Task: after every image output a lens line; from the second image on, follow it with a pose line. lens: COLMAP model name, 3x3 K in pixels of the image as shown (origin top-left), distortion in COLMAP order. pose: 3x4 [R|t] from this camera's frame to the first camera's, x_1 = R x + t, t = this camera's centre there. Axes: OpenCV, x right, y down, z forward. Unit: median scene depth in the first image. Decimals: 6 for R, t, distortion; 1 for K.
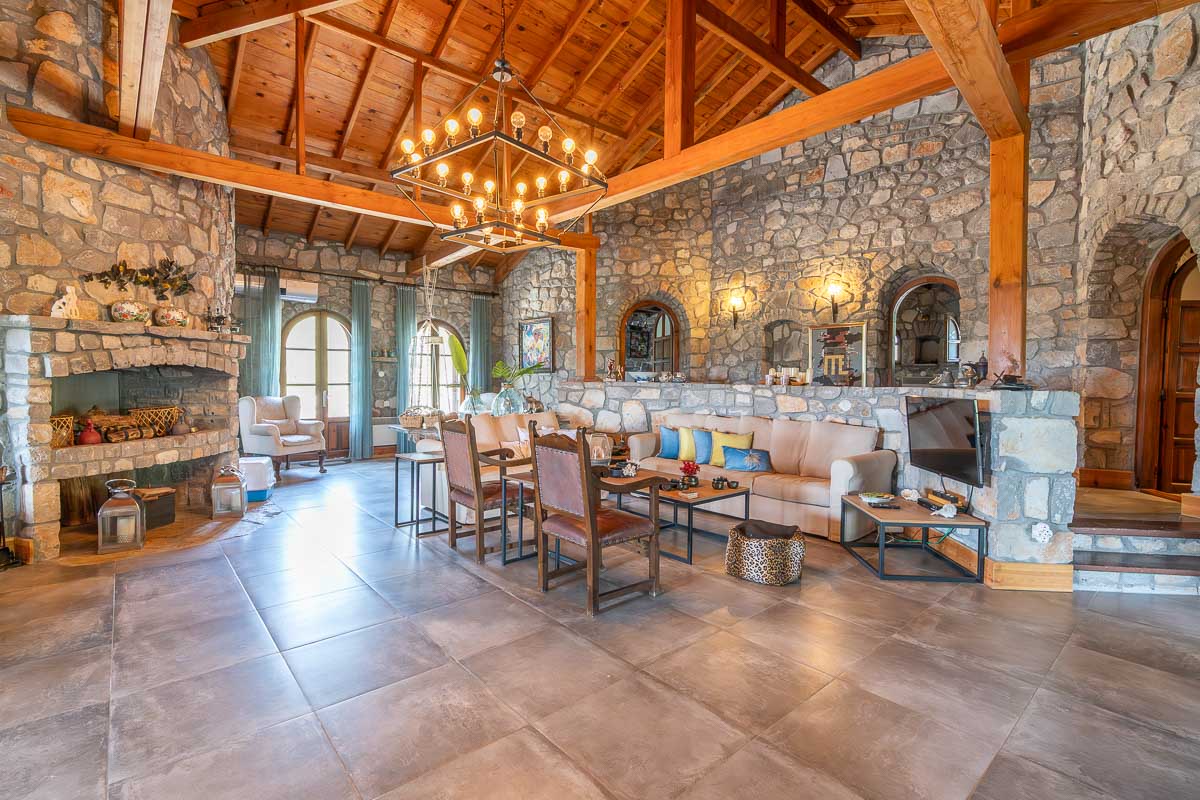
lens RADIAL K [[543.4, 0, 600.2], [0, 543.4, 392.0], [0, 0, 1]] dist [-0.014866, 0.003839]
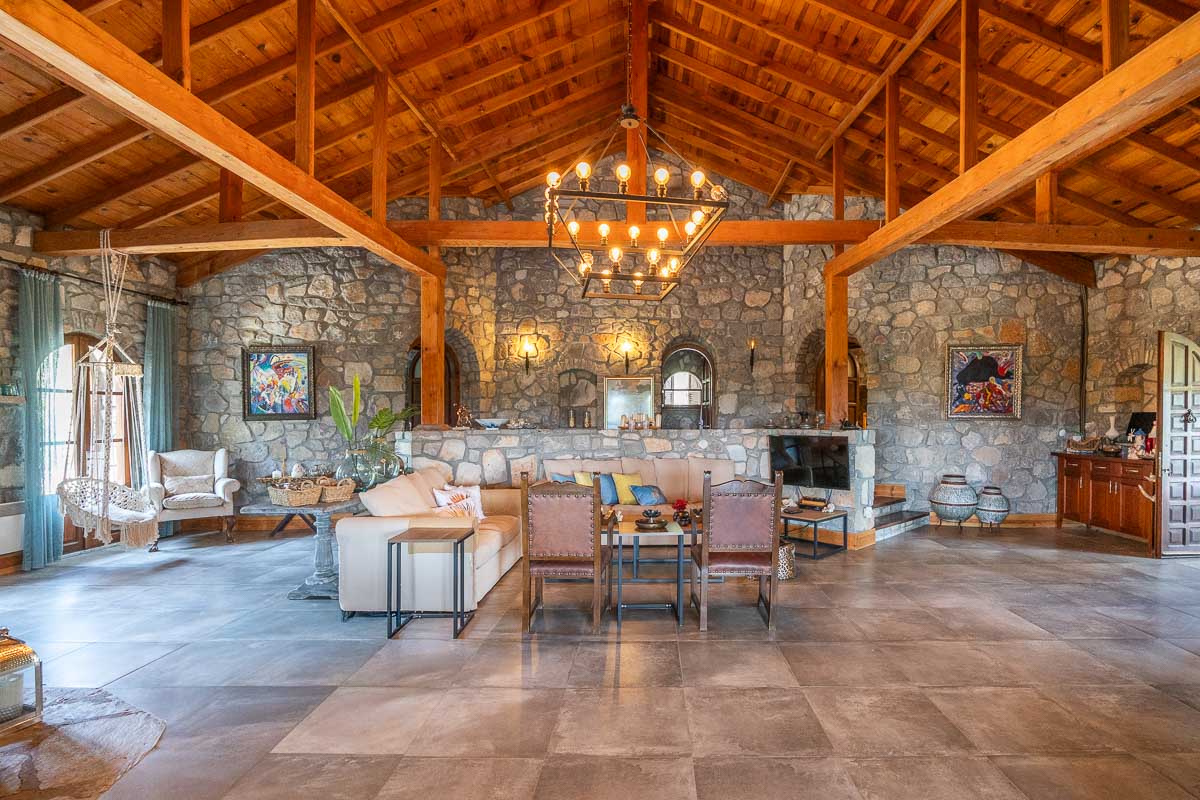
lens RADIAL K [[569.7, 0, 636.1], [0, 569.7, 421.2], [0, 0, 1]] dist [-0.012845, 0.001524]
pose [[0.658739, -0.016240, 0.752197, -0.431385], [0.028933, 0.999574, -0.003757, -0.018661], [-0.751815, 0.024239, 0.658928, 0.147779]]
